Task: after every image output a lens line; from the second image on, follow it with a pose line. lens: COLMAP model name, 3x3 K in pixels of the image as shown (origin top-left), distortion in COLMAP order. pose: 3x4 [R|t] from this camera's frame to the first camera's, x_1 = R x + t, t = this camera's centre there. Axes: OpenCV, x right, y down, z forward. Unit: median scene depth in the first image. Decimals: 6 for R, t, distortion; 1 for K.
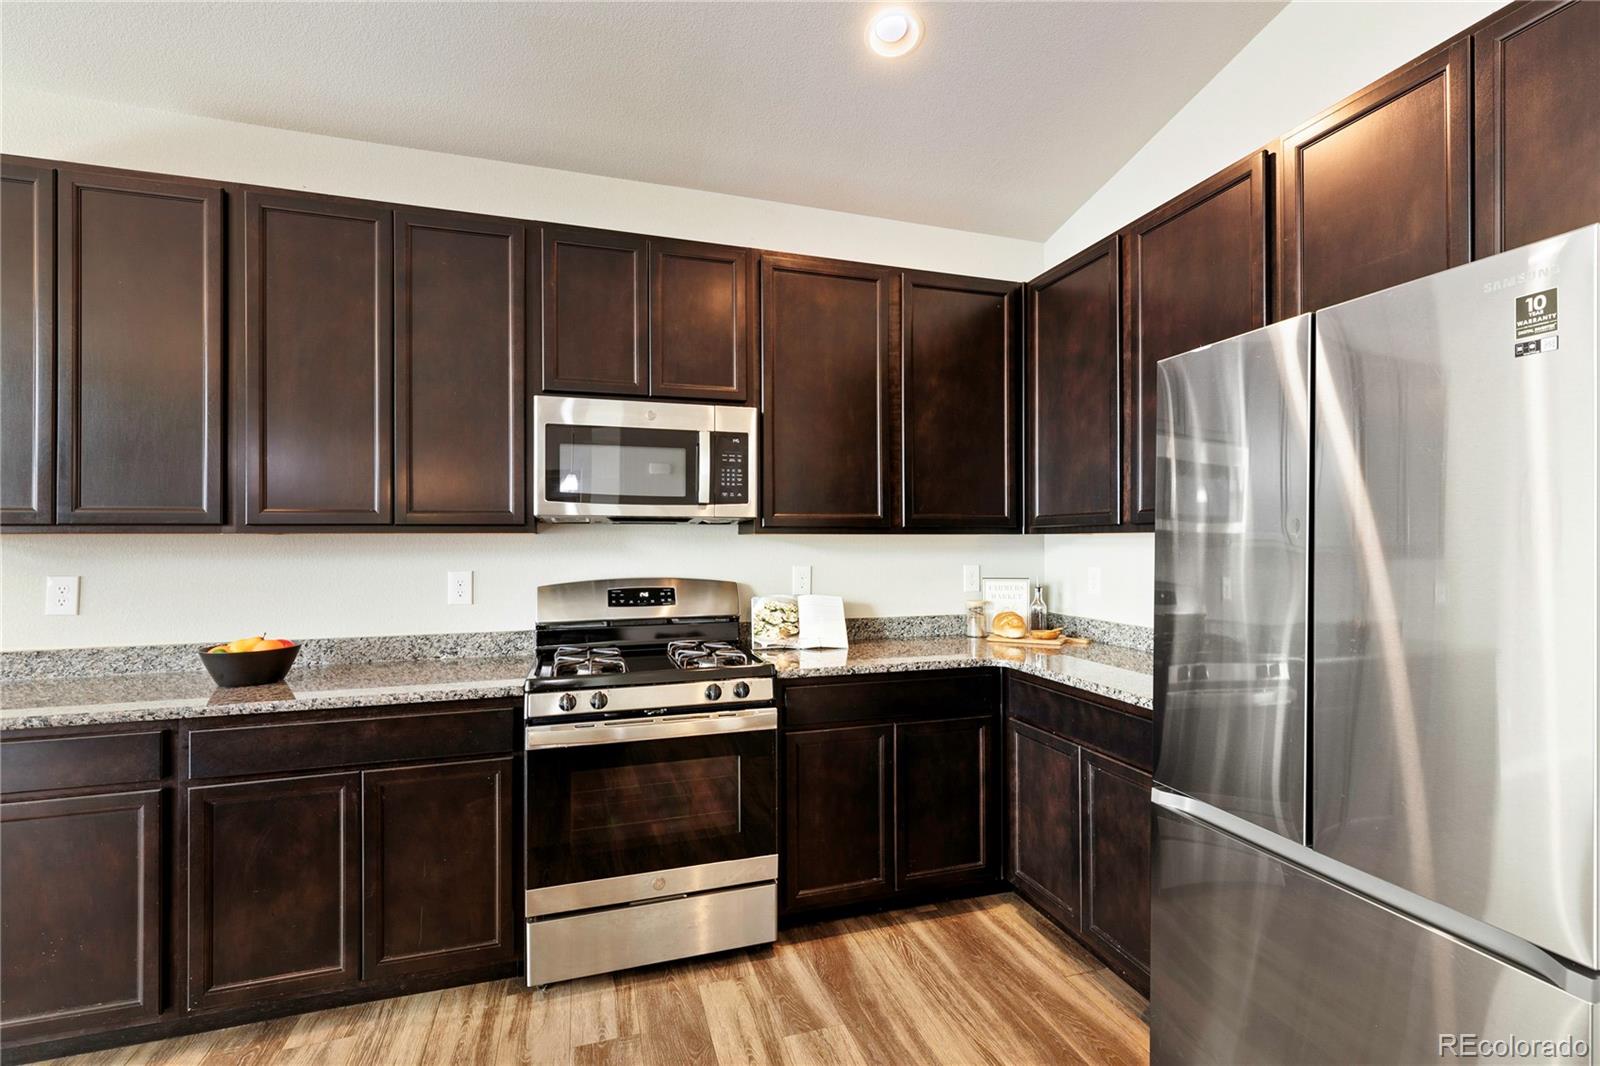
lens RADIAL K [[731.3, 0, 809.7], [0, 731.3, 529.1], [0, 0, 1]] dist [0.011459, -0.000259]
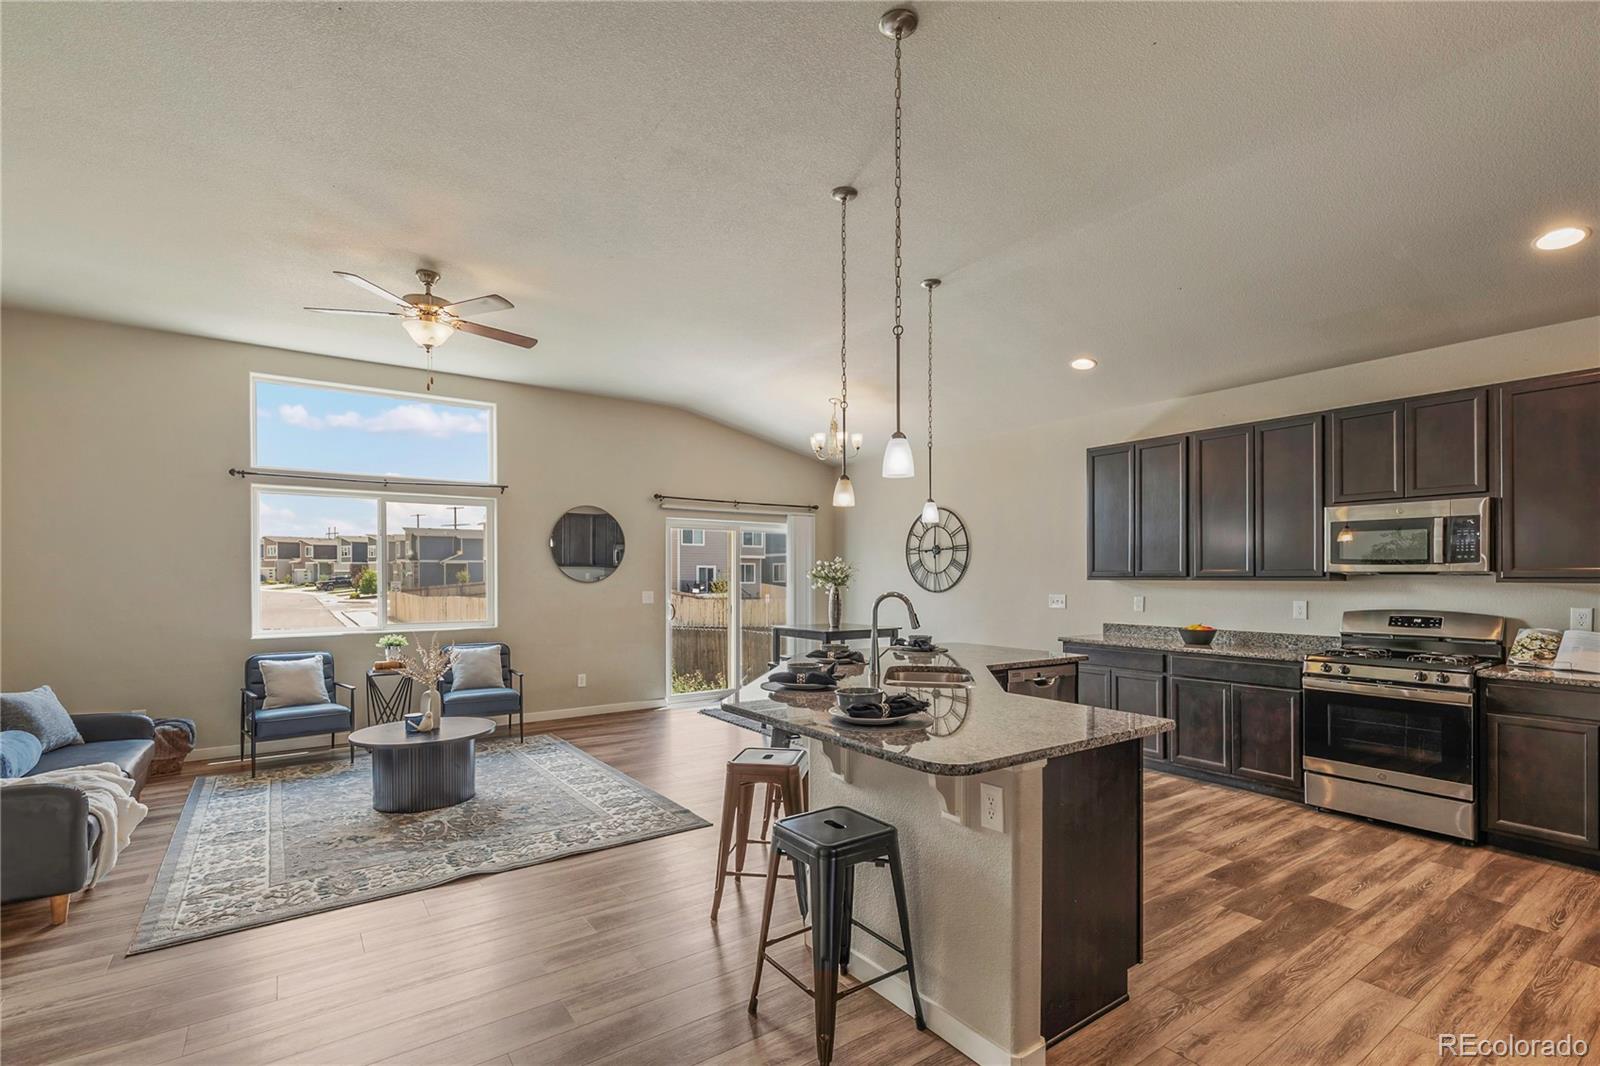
lens RADIAL K [[729.4, 0, 803.0], [0, 729.4, 577.6], [0, 0, 1]] dist [0.003410, -0.000046]
pose [[0.298984, 0.005099, -0.954245, 0.990348], [0.007382, 0.999943, 0.007656, -0.026917], [0.954230, -0.009333, 0.298929, -0.813998]]
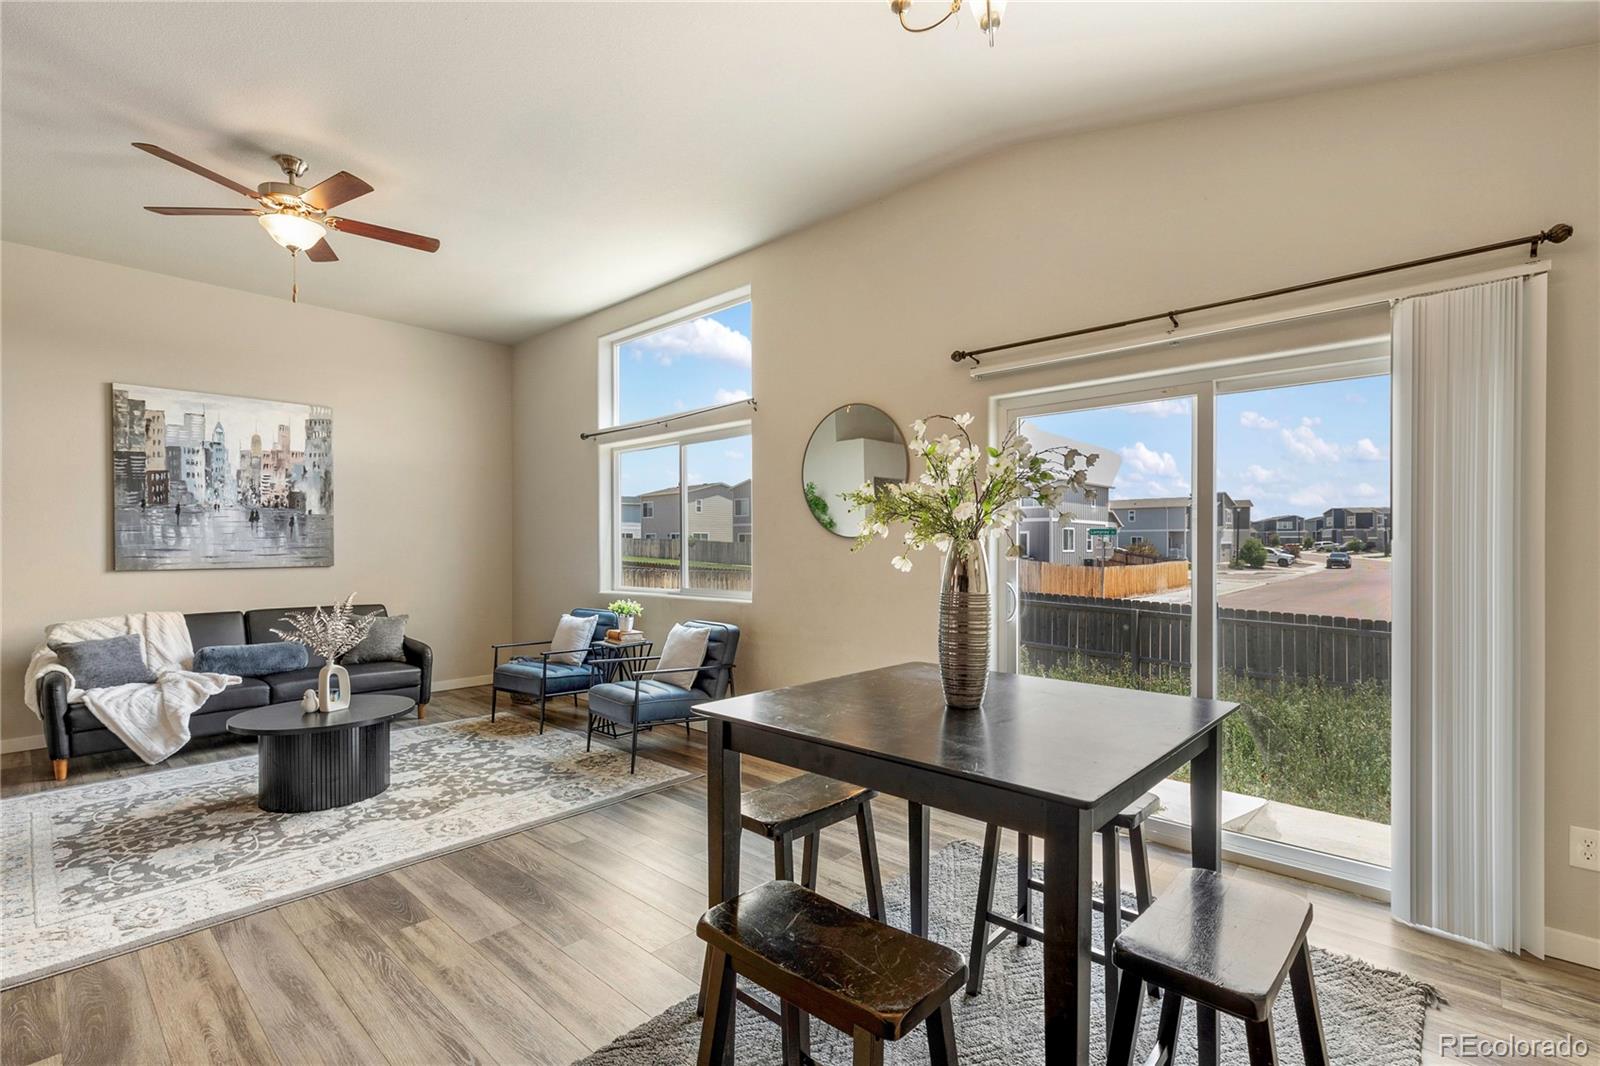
lens RADIAL K [[721.3, 0, 810.2], [0, 721.3, 549.9], [0, 0, 1]] dist [0.000500, 0.000824]
pose [[-0.867747, 0.005577, -0.496974, -1.183967], [0.008131, 0.999963, -0.002977, 0.039549], [0.496939, -0.006624, -0.867760, 0.647075]]
